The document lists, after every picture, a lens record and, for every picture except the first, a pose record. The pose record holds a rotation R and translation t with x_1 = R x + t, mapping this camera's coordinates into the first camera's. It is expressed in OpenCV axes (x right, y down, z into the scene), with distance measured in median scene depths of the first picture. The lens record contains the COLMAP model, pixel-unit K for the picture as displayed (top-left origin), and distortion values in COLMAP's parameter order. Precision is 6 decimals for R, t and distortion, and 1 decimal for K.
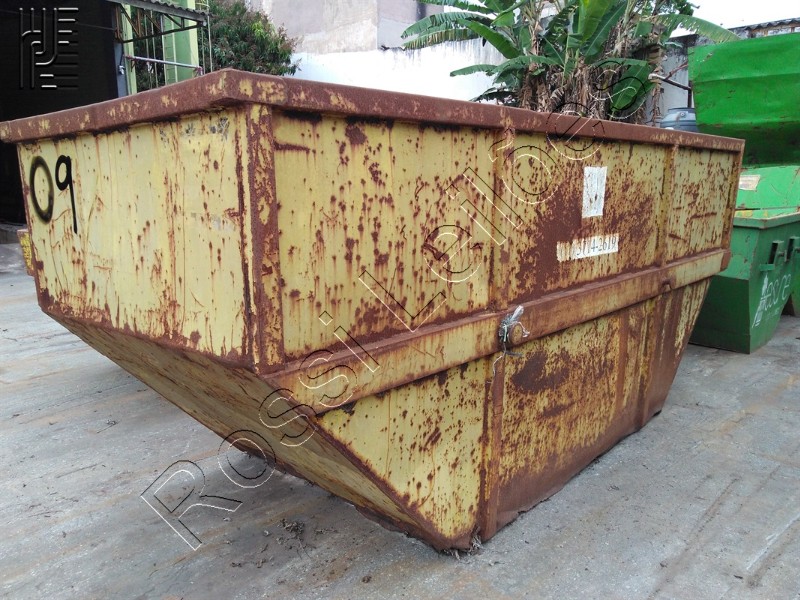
lens RADIAL K [[638.0, 0, 407.8], [0, 638.0, 296.1], [0, 0, 1]] dist [0.073427, -0.105094]
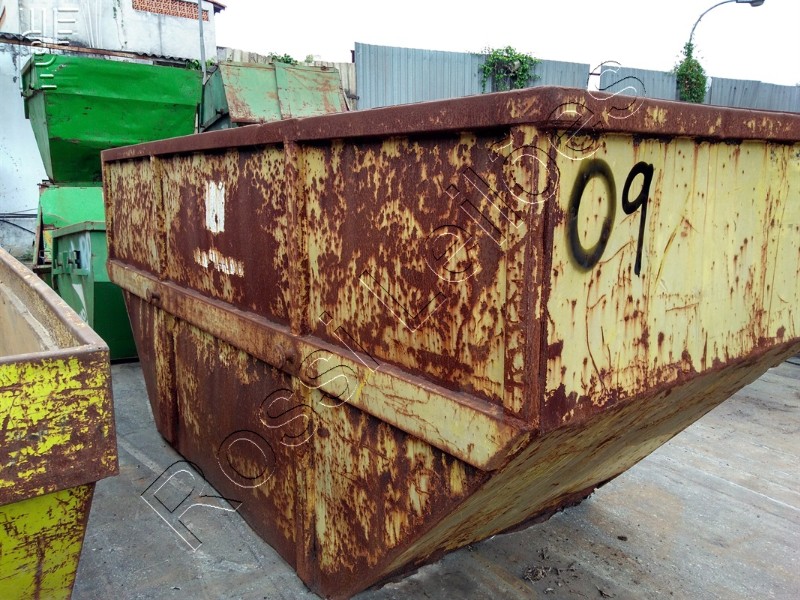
lens RADIAL K [[638.0, 0, 403.4], [0, 638.0, 300.4], [0, 0, 1]] dist [0.073427, -0.105094]
pose [[0.195241, -0.157598, 0.968010, -1.410536], [0.176632, 0.976516, 0.123358, -0.227865], [-0.964719, 0.146897, 0.218493, 1.247258]]
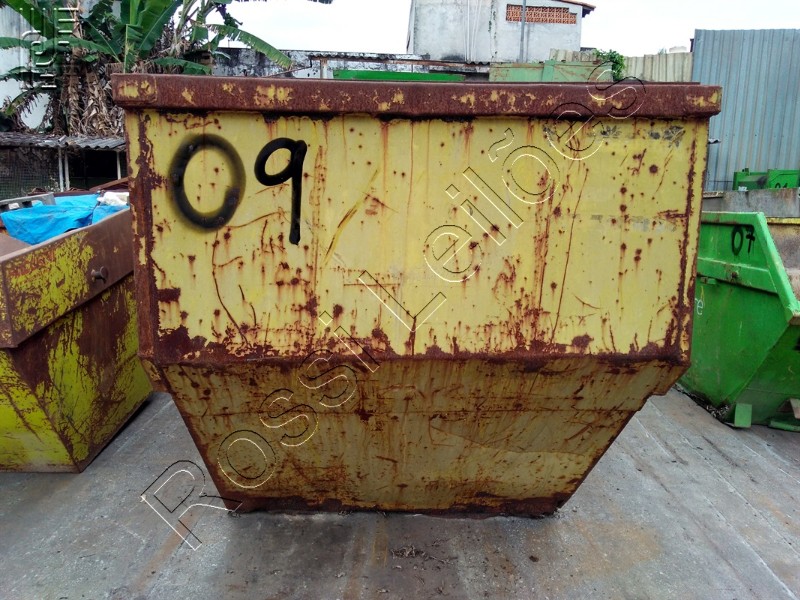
lens RADIAL K [[638.0, 0, 407.9], [0, 638.0, 297.9], [0, 0, 1]] dist [0.073427, -0.105094]
pose [[0.703316, -0.093363, 0.704720, -1.080378], [0.093908, 0.994852, 0.038080, -0.058271], [-0.704648, 0.039396, 0.708463, 0.438439]]
